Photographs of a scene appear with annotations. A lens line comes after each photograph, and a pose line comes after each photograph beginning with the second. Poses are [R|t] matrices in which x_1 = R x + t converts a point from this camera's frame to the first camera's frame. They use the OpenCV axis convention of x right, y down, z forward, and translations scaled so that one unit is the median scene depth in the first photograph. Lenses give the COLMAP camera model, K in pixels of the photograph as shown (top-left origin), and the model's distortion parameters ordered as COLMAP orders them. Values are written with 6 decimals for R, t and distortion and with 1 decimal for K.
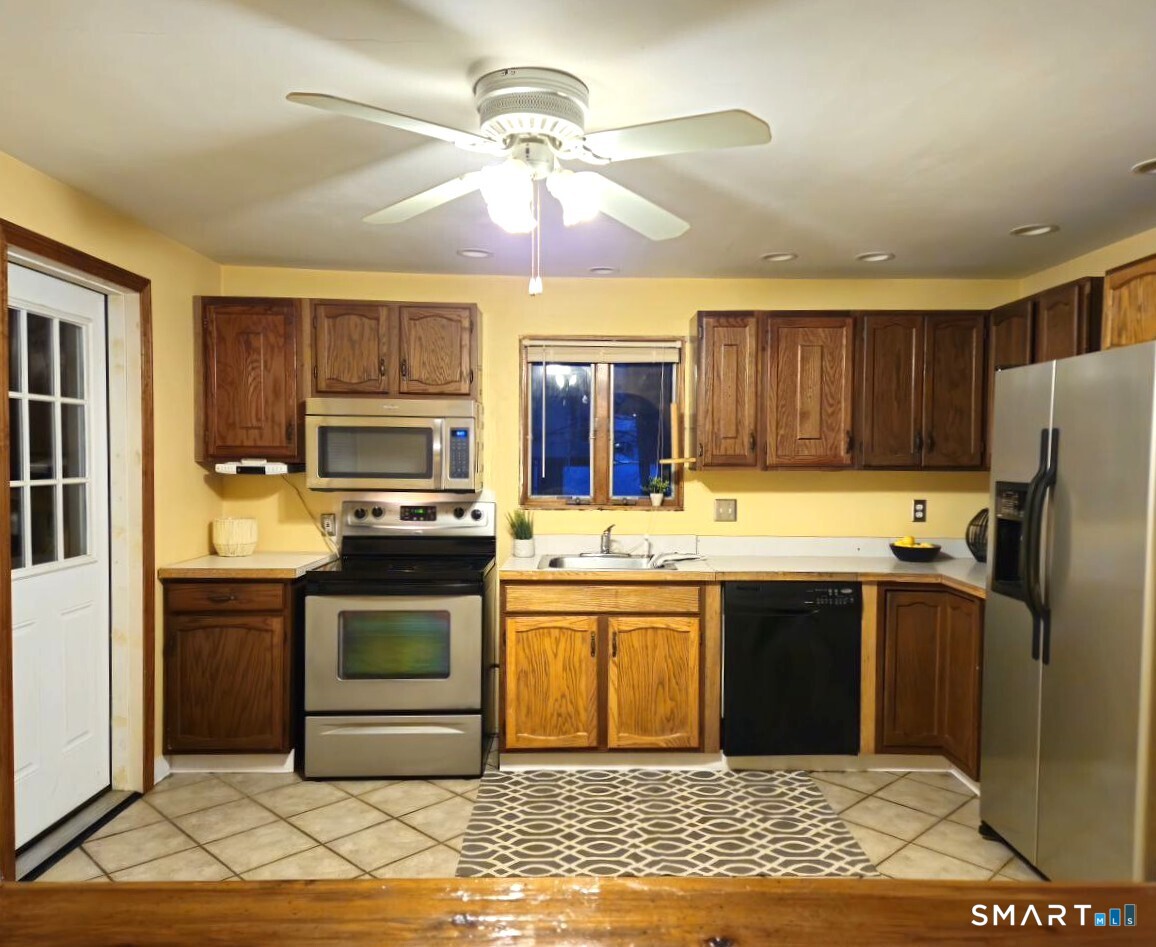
lens RADIAL K [[859.1, 0, 597.9], [0, 859.1, 488.3], [0, 0, 1]] dist [0.099242, -0.096167]
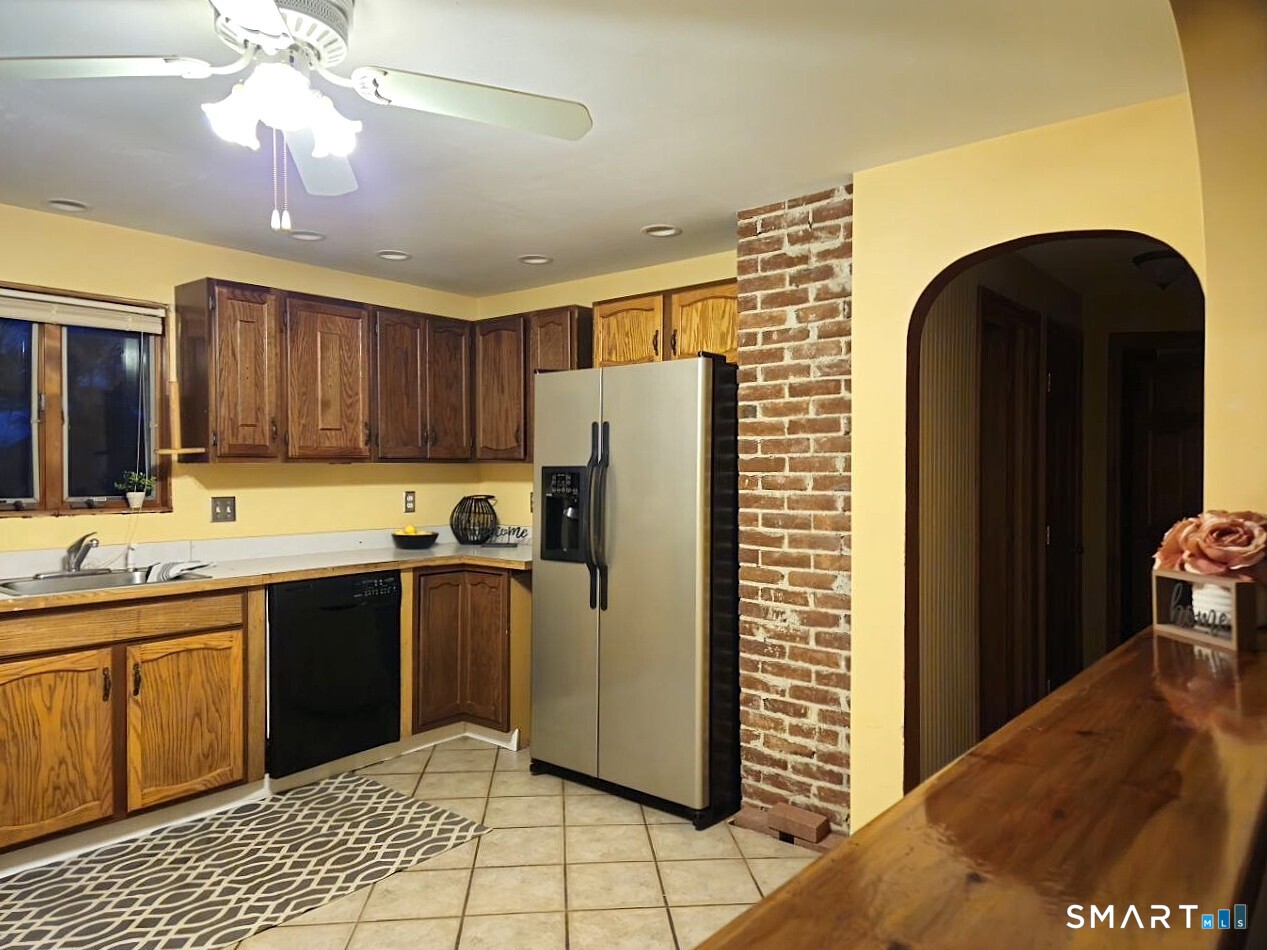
lens RADIAL K [[860.8, 0, 633.6], [0, 860.8, 478.5], [0, 0, 1]] dist [0.075133, -0.072938]
pose [[0.652207, -0.015112, 0.757891, -0.289320], [0.034814, 0.999343, -0.010033, 0.020410], [-0.757241, 0.032929, 0.652305, 0.121477]]
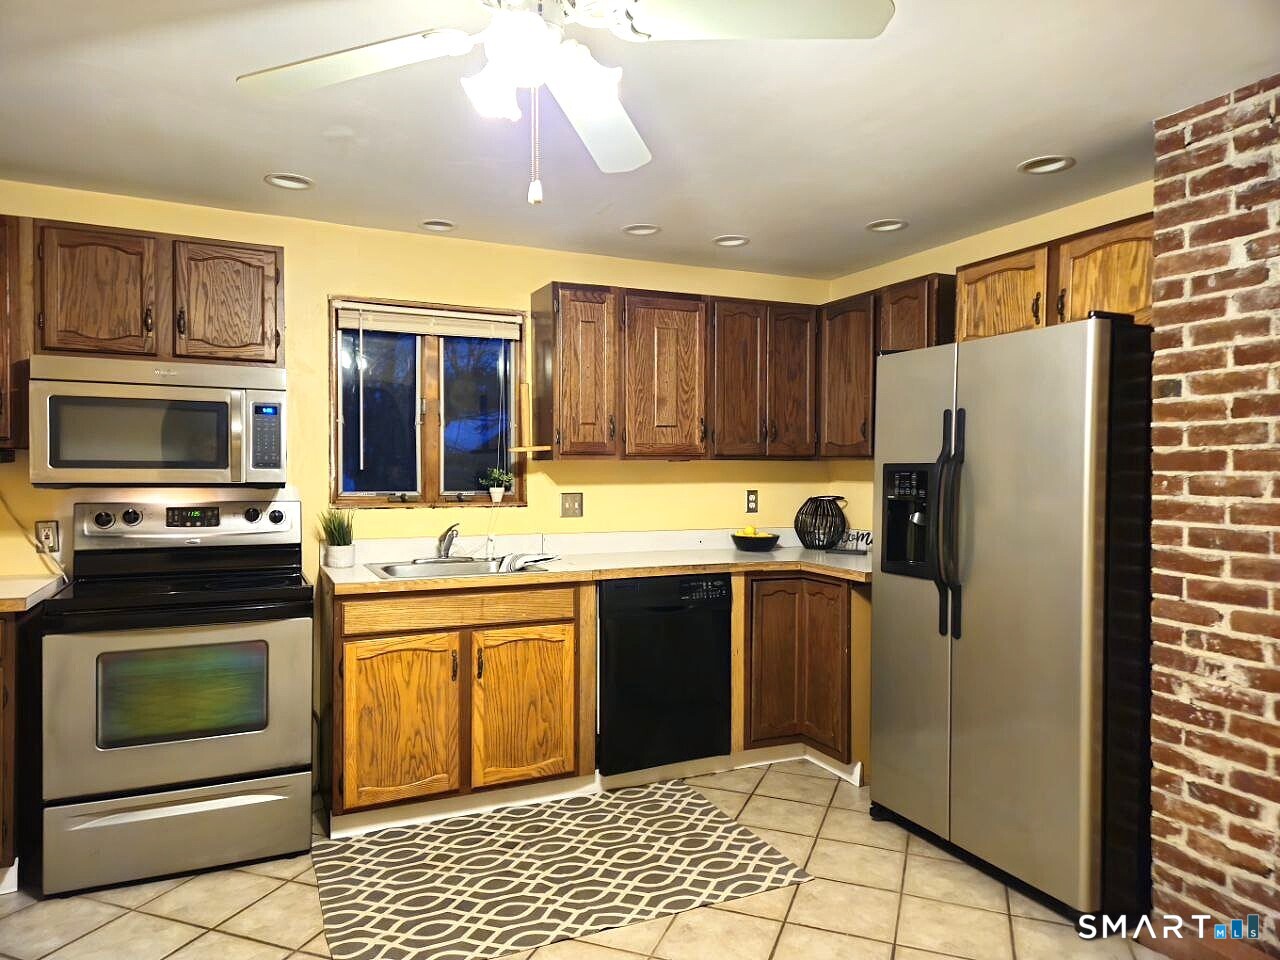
lens RADIAL K [[859.5, 0, 629.9], [0, 859.5, 480.7], [0, 0, 1]] dist [0.077205, -0.061617]
pose [[0.918935, -0.009339, 0.394298, -0.176888], [0.018692, 0.999628, -0.019886, 0.022052], [-0.393966, 0.025644, 0.918767, 0.160269]]
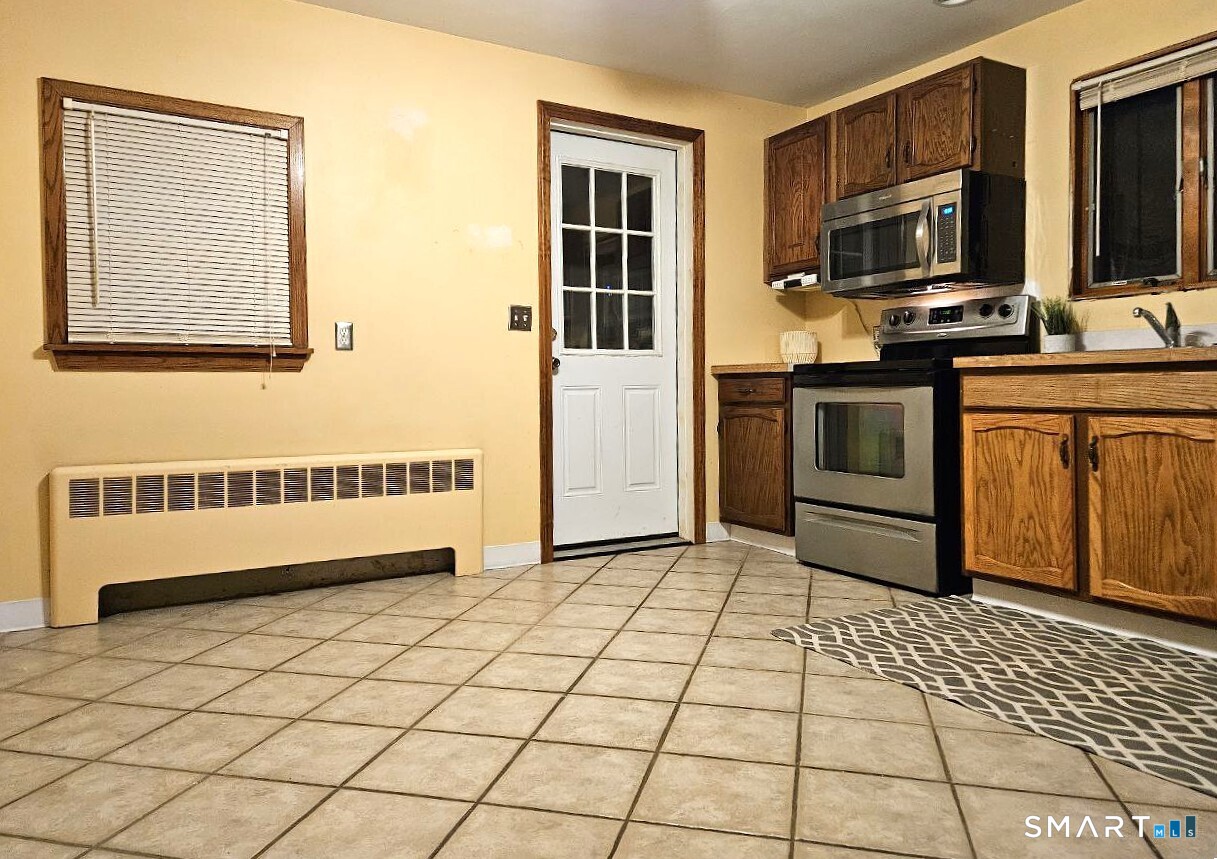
lens RADIAL K [[858.0, 0, 595.4], [0, 858.0, 392.9], [0, 0, 1]] dist [0.081639, -0.034053]
pose [[0.478634, -0.007895, -0.877979, 0.463678], [-0.023561, 0.999484, -0.021833, 0.155441], [0.877698, 0.031136, 0.478201, 0.276872]]
